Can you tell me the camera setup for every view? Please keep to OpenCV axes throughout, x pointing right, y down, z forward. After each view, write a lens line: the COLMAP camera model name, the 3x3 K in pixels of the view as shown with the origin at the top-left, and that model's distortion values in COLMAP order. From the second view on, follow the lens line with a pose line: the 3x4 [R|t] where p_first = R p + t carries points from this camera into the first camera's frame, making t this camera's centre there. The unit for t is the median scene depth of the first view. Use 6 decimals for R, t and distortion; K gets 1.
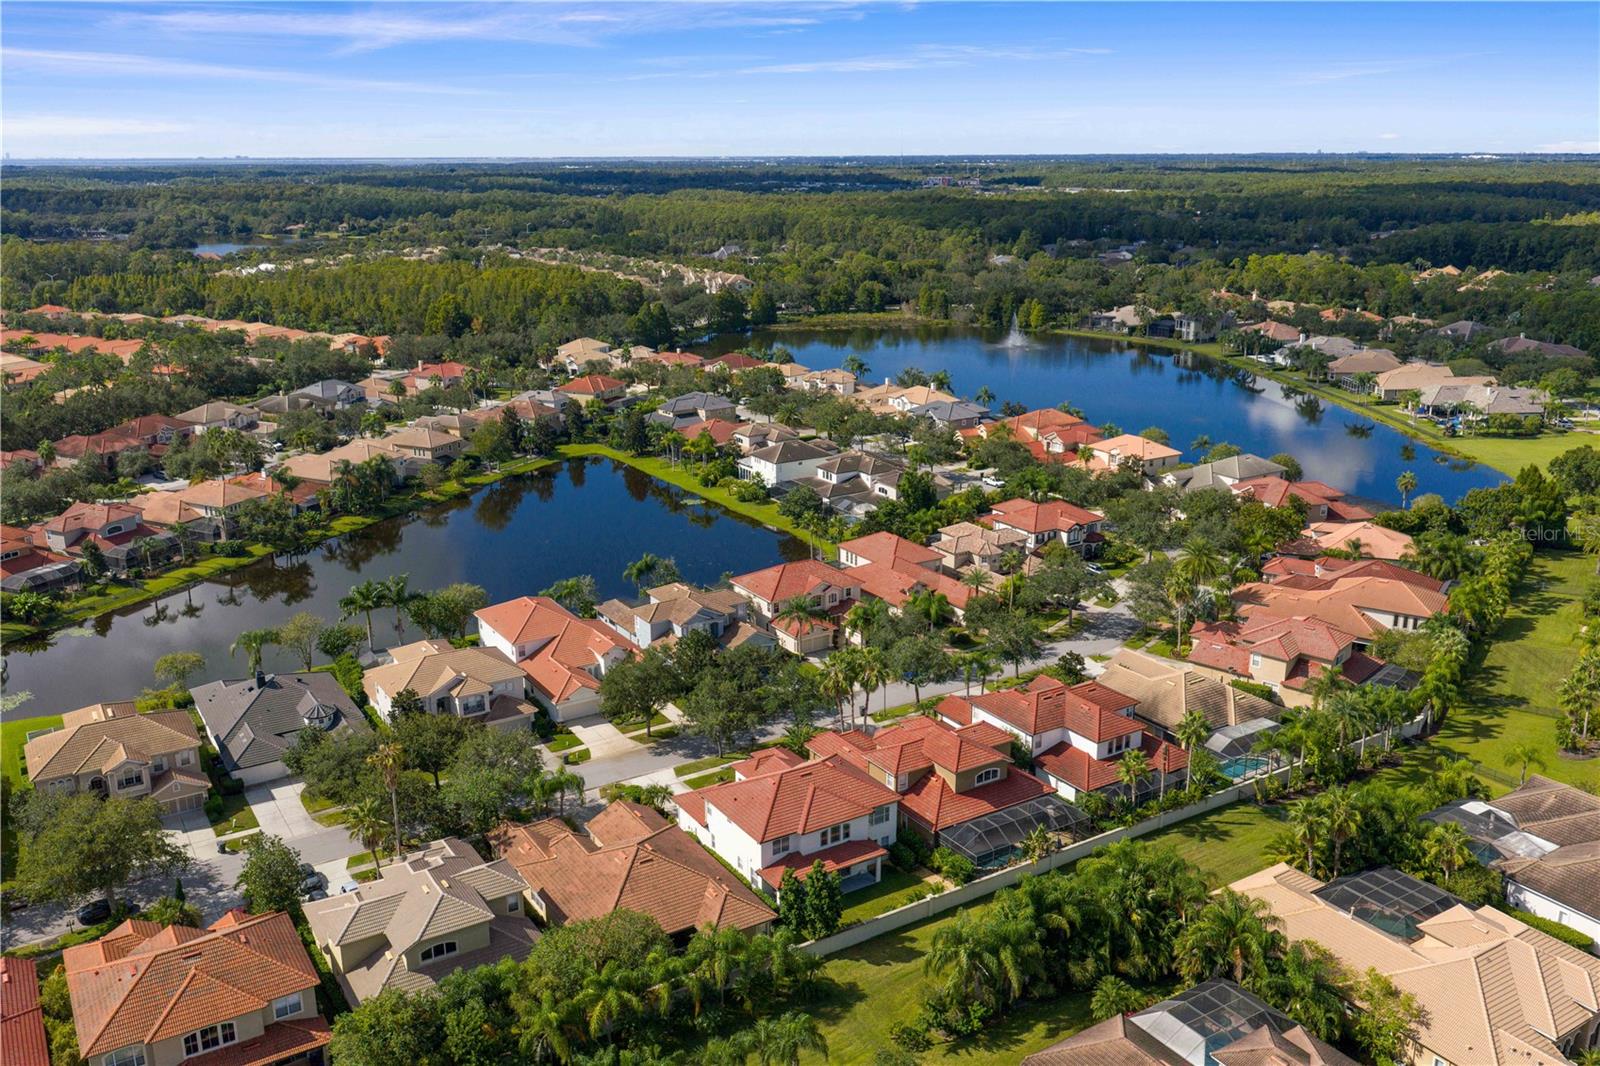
lens RADIAL K [[1325.1, 0, 799.5], [0, 1325.1, 536.8], [0, 0, 1]] dist [0.018540, -0.034727]
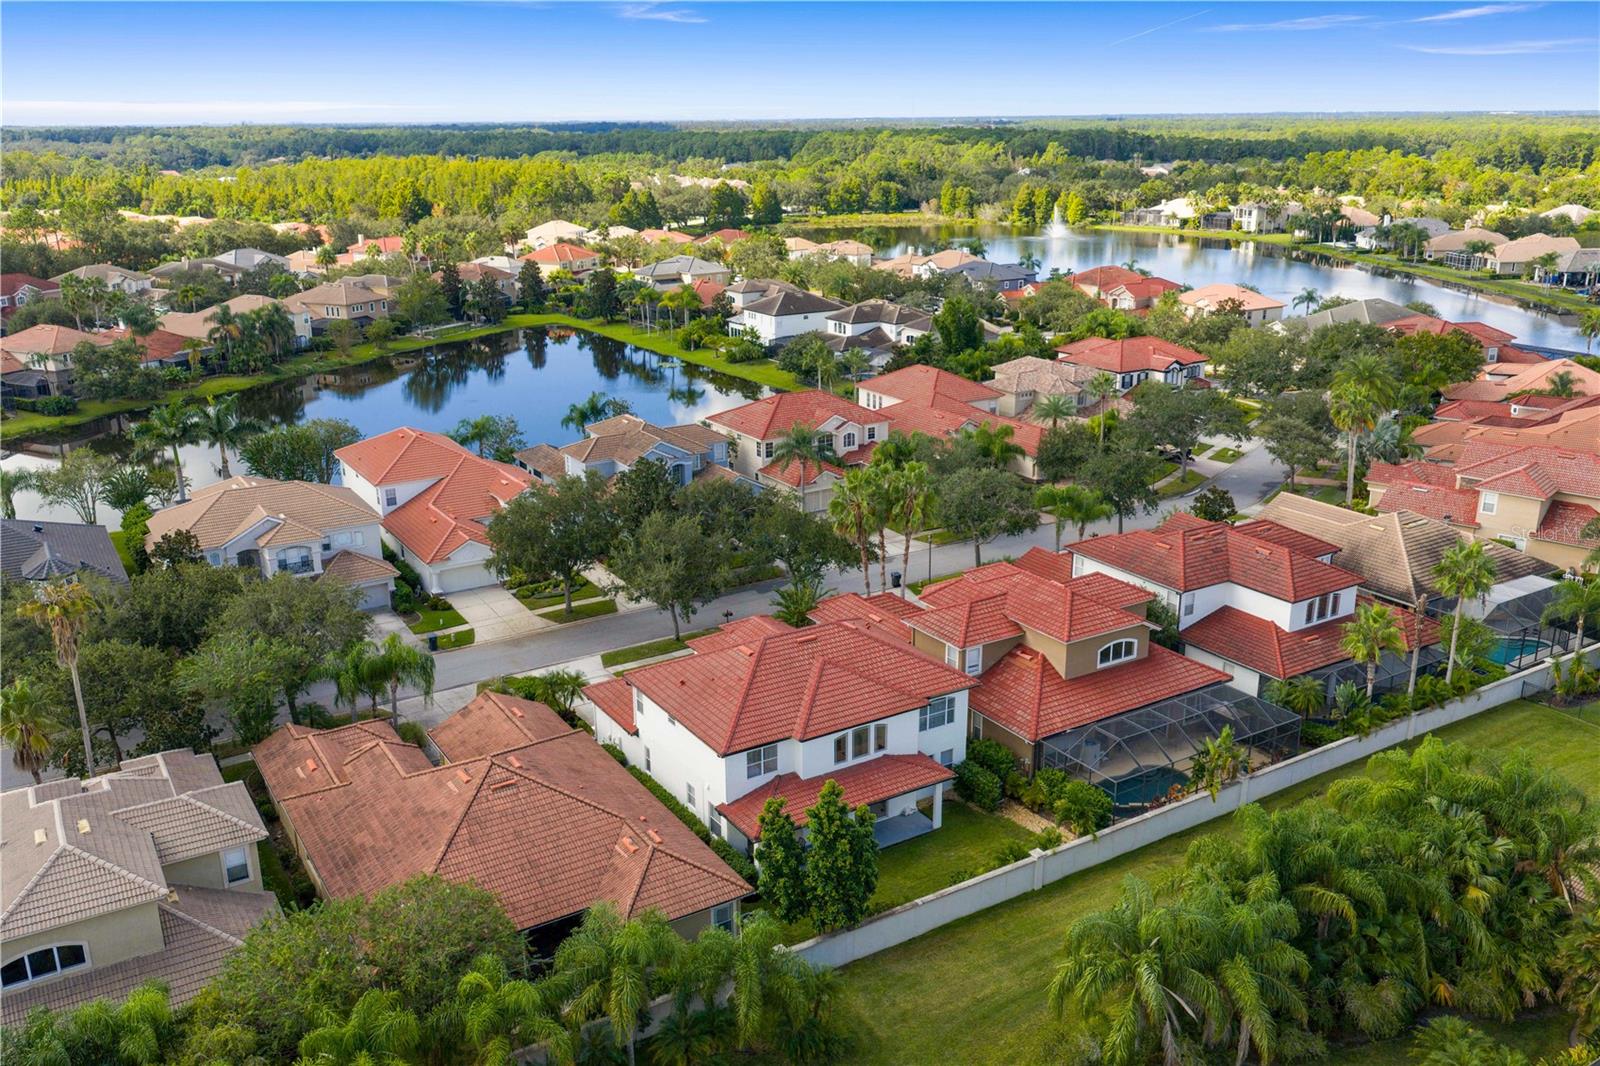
lens RADIAL K [[1325.1, 0, 800.3], [0, 1325.1, 528.4], [0, 0, 1]] dist [0.018540, -0.034727]
pose [[0.999974, -0.001767, -0.007061, 0.003428], [0.001890, 0.999845, 0.017503, 0.074164], [0.007029, -0.017515, 0.999822, 0.265343]]
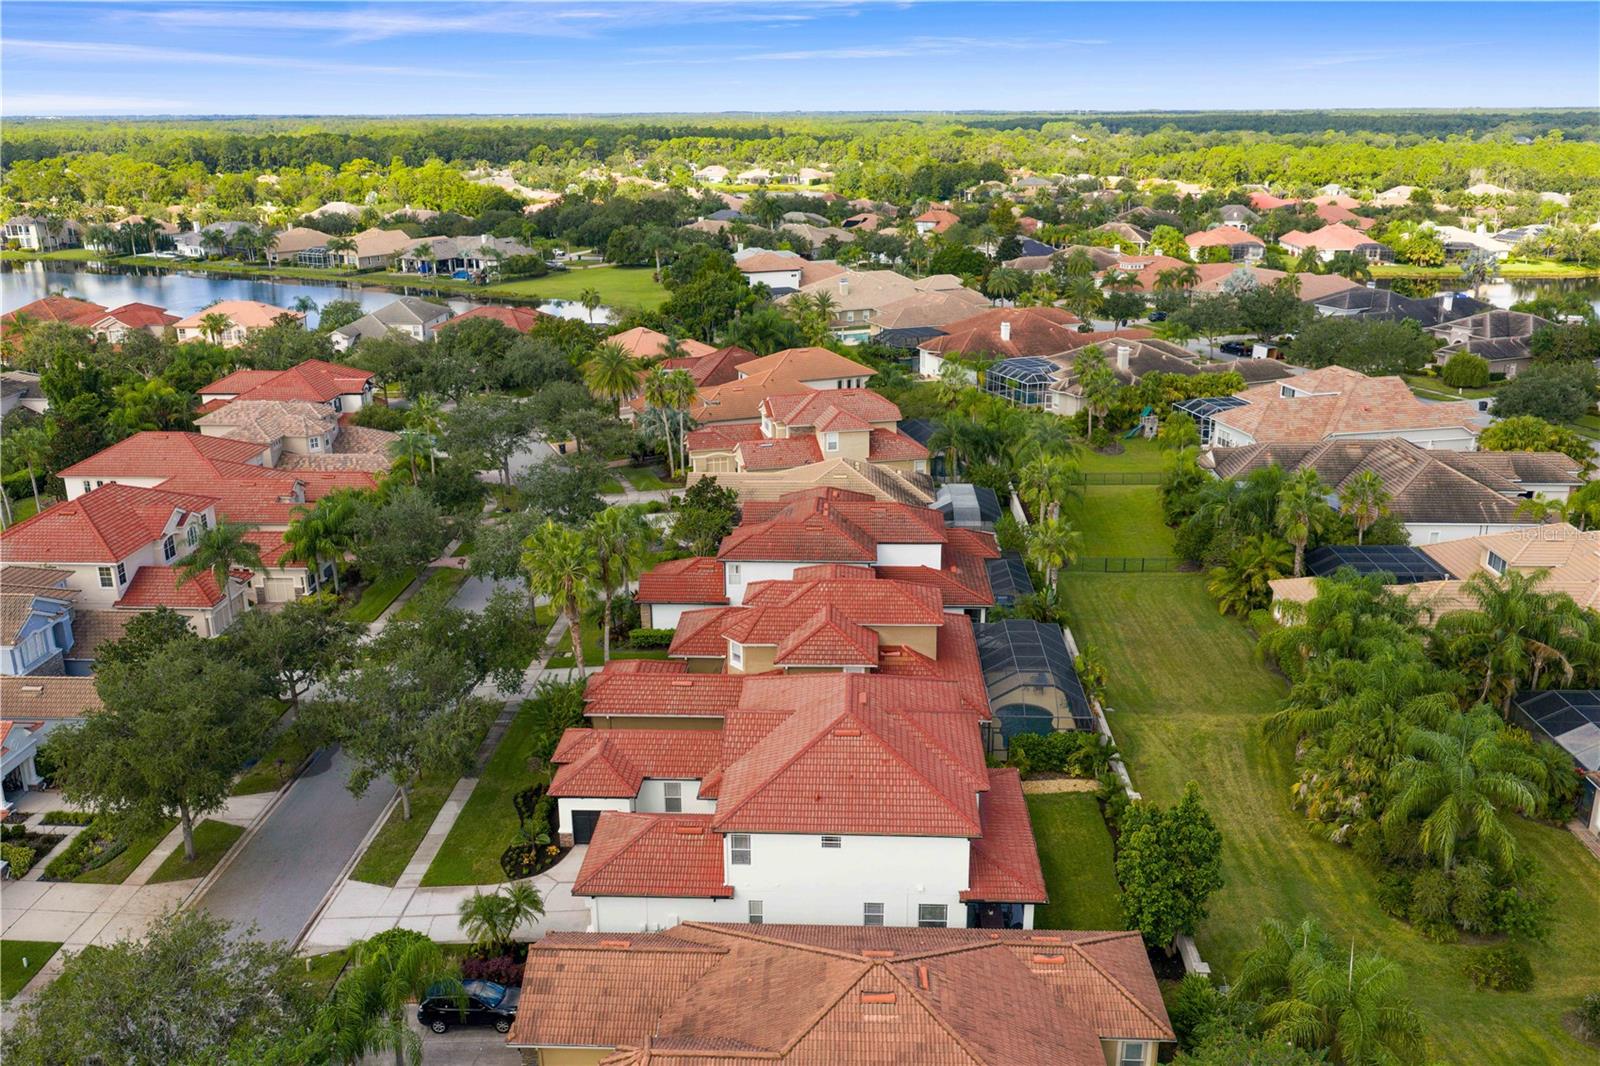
lens RADIAL K [[1325.1, 0, 792.5], [0, 1325.1, 535.7], [0, 0, 1]] dist [0.018540, -0.034727]
pose [[0.572410, -0.249336, 0.781139, -0.237208], [0.232897, 0.962850, 0.136673, 0.026667], [-0.786197, 0.103692, 0.609215, 0.431093]]
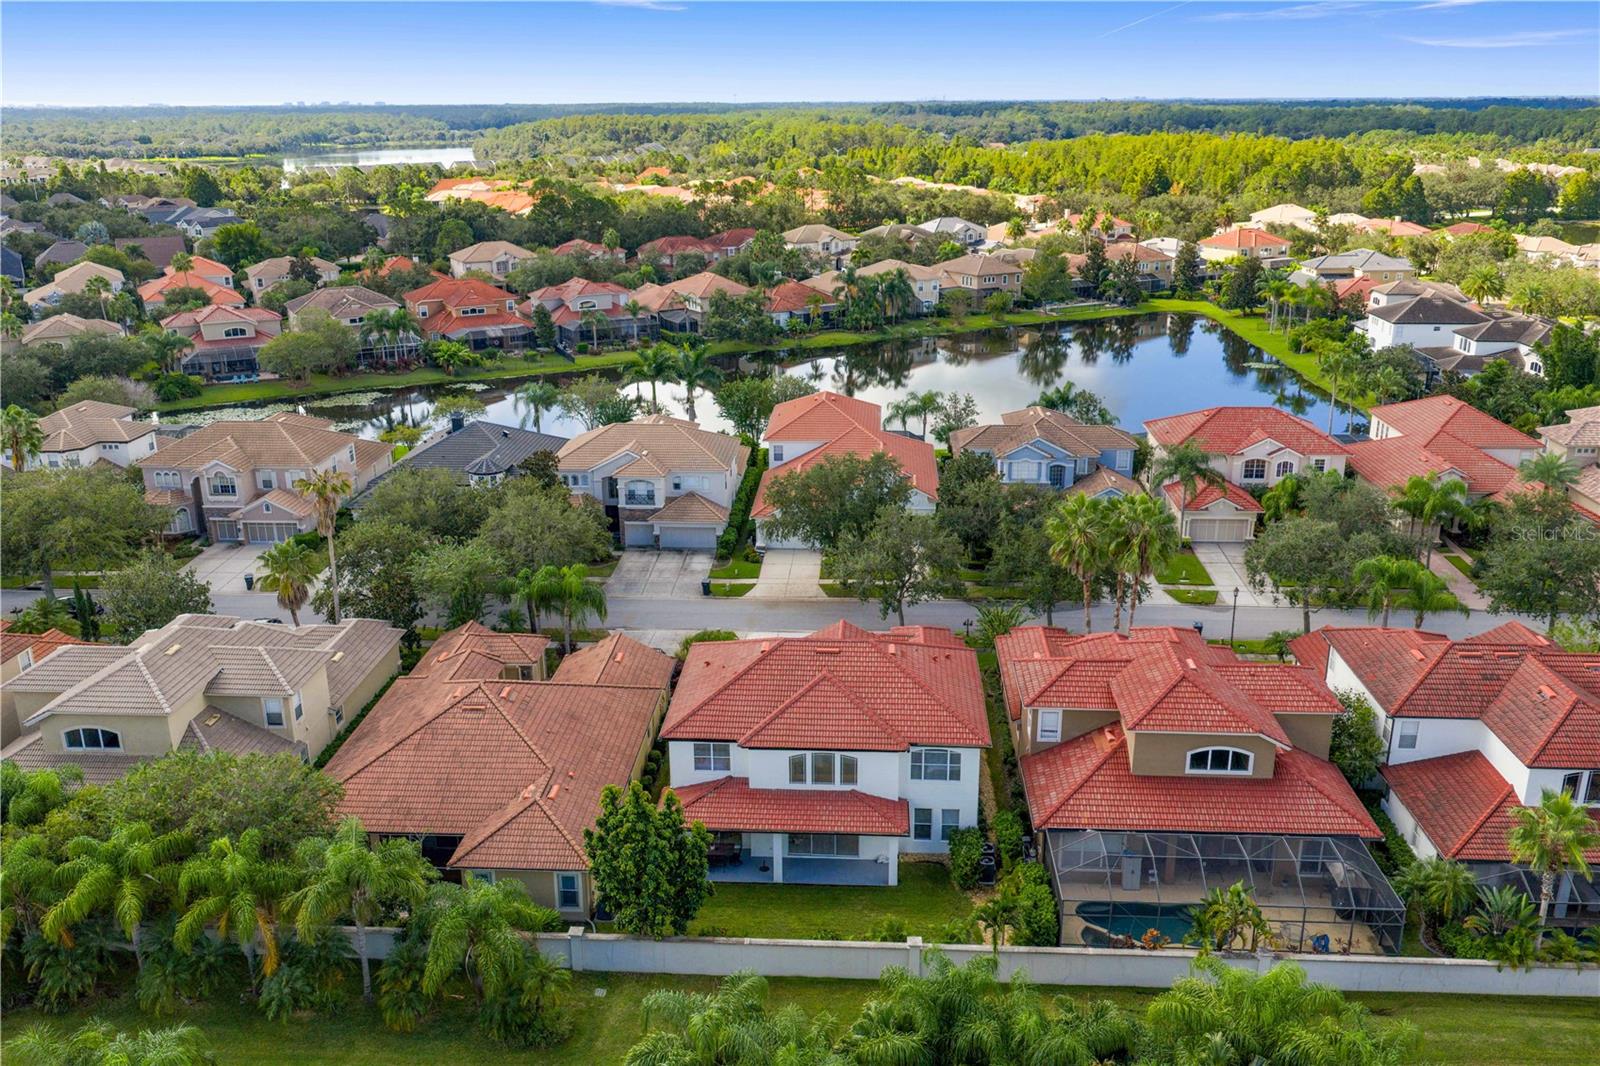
lens RADIAL K [[1325.1, 0, 806.3], [0, 1325.1, 537.2], [0, 0, 1]] dist [0.018540, -0.034727]
pose [[0.812129, 0.180934, -0.554715, 0.175013], [-0.159121, 0.983349, 0.087782, 0.053521], [0.561361, 0.016976, 0.827397, 0.335573]]
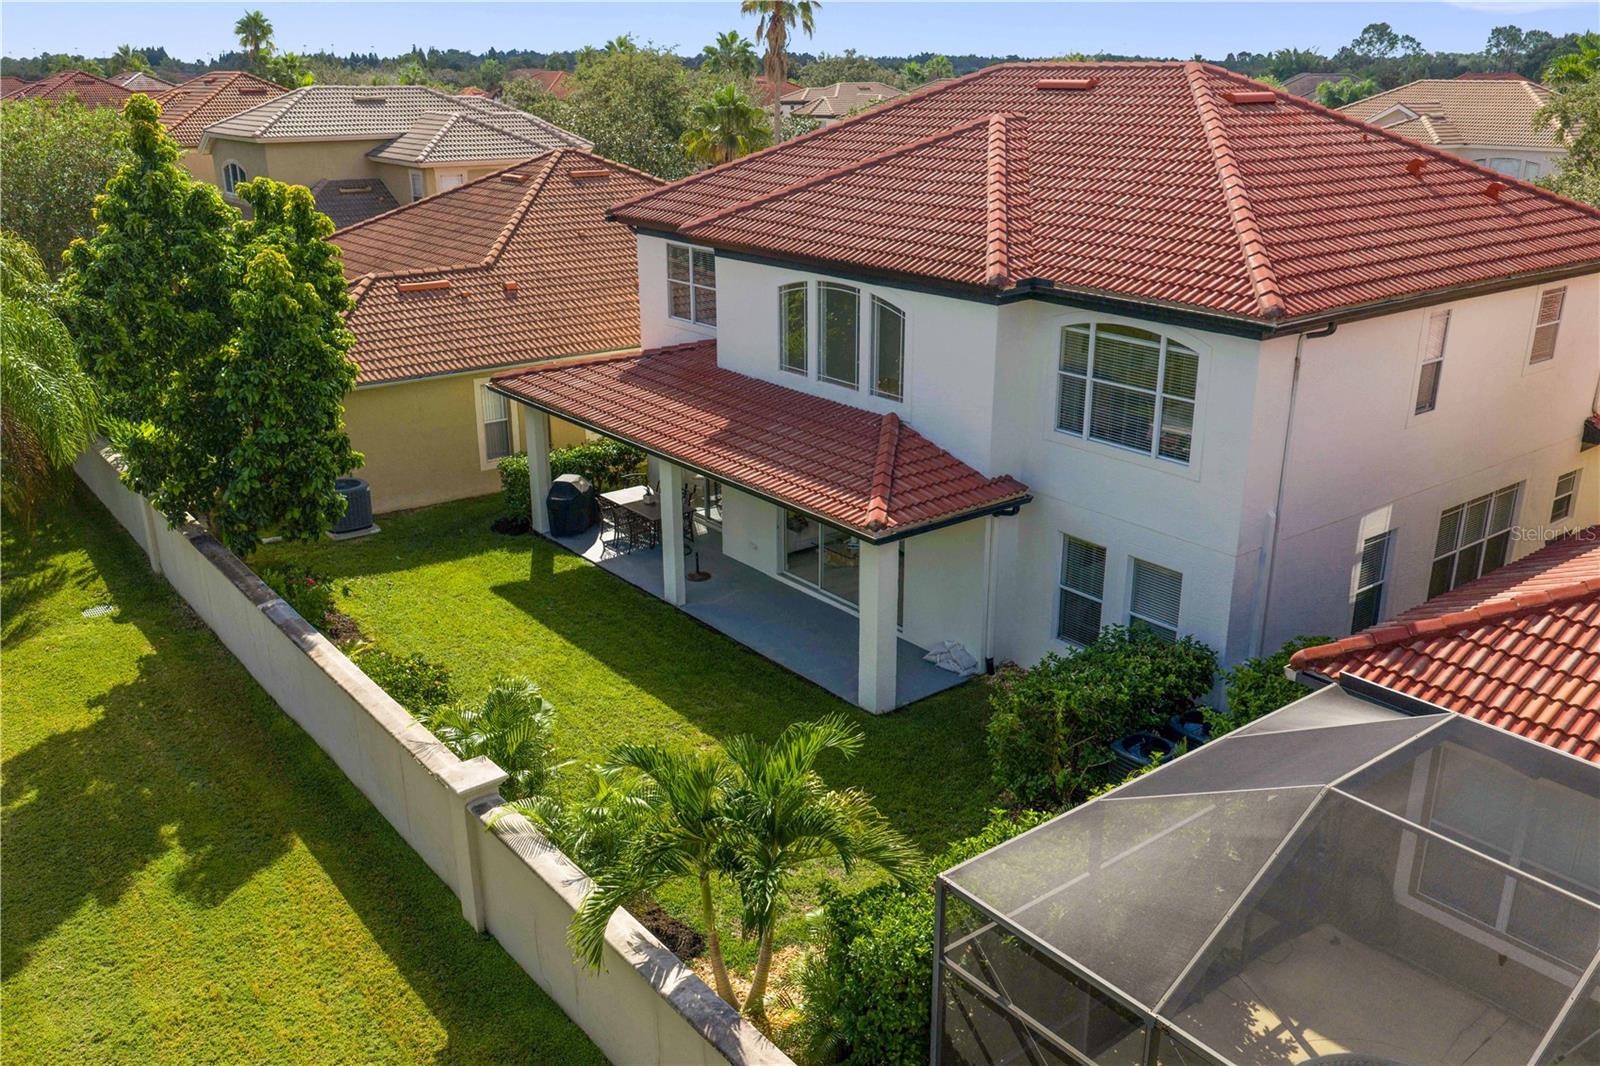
lens RADIAL K [[1325.1, 0, 799.3], [0, 1325.1, 535.8], [0, 0, 1]] dist [0.018540, -0.034727]
pose [[0.096745, 0.332295, -0.938201, 0.121717], [-0.274411, 0.914994, 0.295779, 0.117290], [0.956734, 0.228837, 0.179707, 0.576490]]
